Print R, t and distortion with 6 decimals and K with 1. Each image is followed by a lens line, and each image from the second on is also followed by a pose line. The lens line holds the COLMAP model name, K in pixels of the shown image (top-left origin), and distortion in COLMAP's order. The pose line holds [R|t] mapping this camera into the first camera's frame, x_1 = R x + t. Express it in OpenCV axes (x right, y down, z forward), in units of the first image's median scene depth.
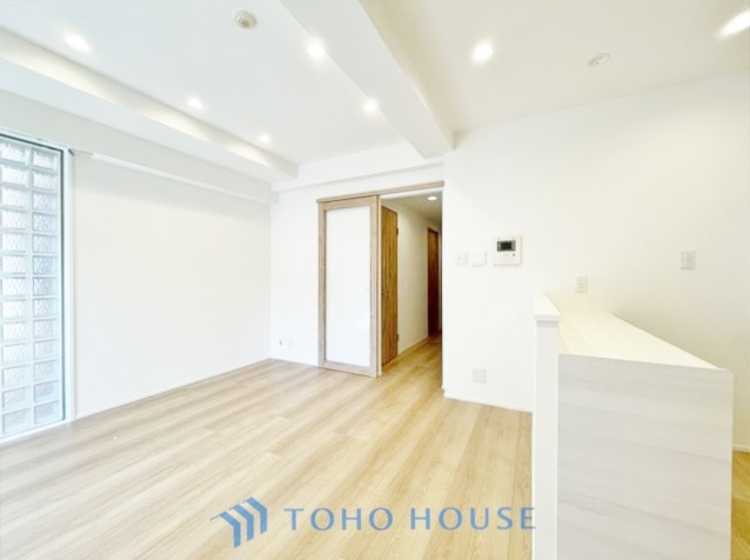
lens RADIAL K [[304.0, 0, 372.4], [0, 304.0, 276.1], [0, 0, 1]] dist [-0.004370, 0.000044]
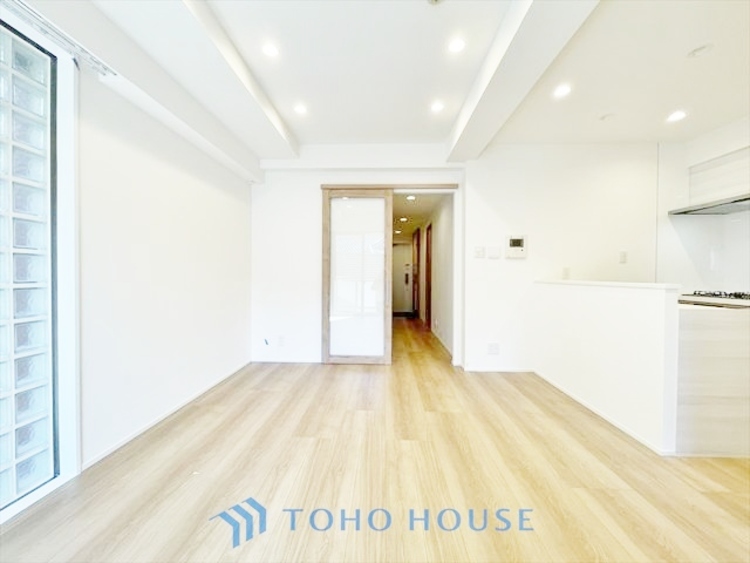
lens RADIAL K [[303.4, 0, 374.9], [0, 303.4, 276.5], [0, 0, 1]] dist [-0.009397, 0.001438]
pose [[0.900026, 0.004223, 0.435815, -0.639733], [-0.004977, 0.999987, 0.000589, 0.042745], [-0.435807, -0.002700, 0.900036, 0.124594]]
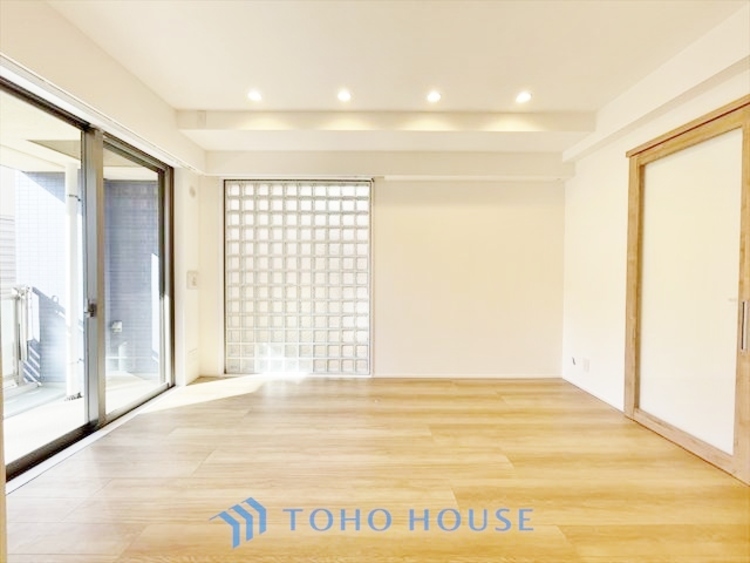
lens RADIAL K [[303.4, 0, 371.5], [0, 303.4, 276.8], [0, 0, 1]] dist [-0.009397, 0.001438]
pose [[0.465217, 0.014899, -0.885071, 0.192534], [-0.005354, 0.999887, 0.014018, 0.005041], [0.885180, -0.001782, 0.465245, 0.335666]]
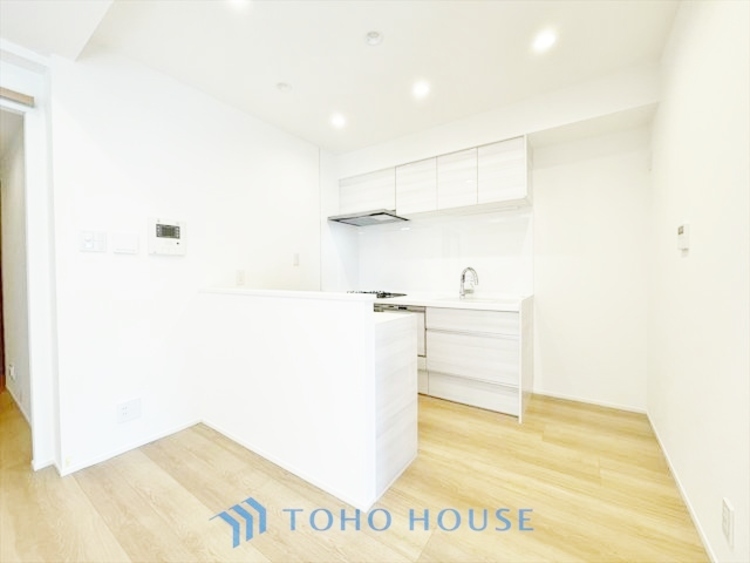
lens RADIAL K [[303.4, 0, 374.6], [0, 303.4, 277.4], [0, 0, 1]] dist [-0.009397, 0.001438]
pose [[0.108131, -0.015415, 0.994017, -0.291066], [0.007466, 0.999864, 0.014693, 0.013591], [-0.994109, 0.005833, 0.108232, 0.379007]]
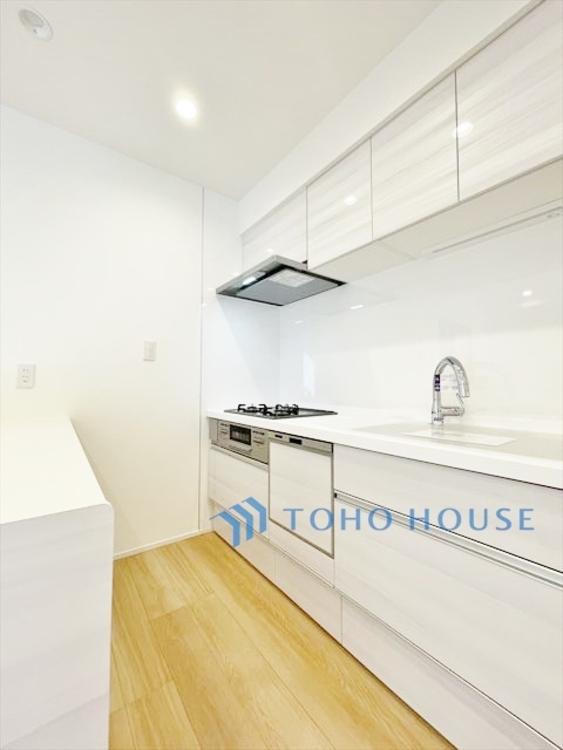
lens RADIAL K [[303.4, 0, 283.8], [0, 303.4, 372.8], [0, 0, 1]] dist [-0.009397, 0.001438]
pose [[0.420288, 0.036799, 0.906644, 0.300059], [-0.001870, 0.999210, -0.039690, 0.040924], [-0.907389, 0.014986, 0.420025, 0.189124]]
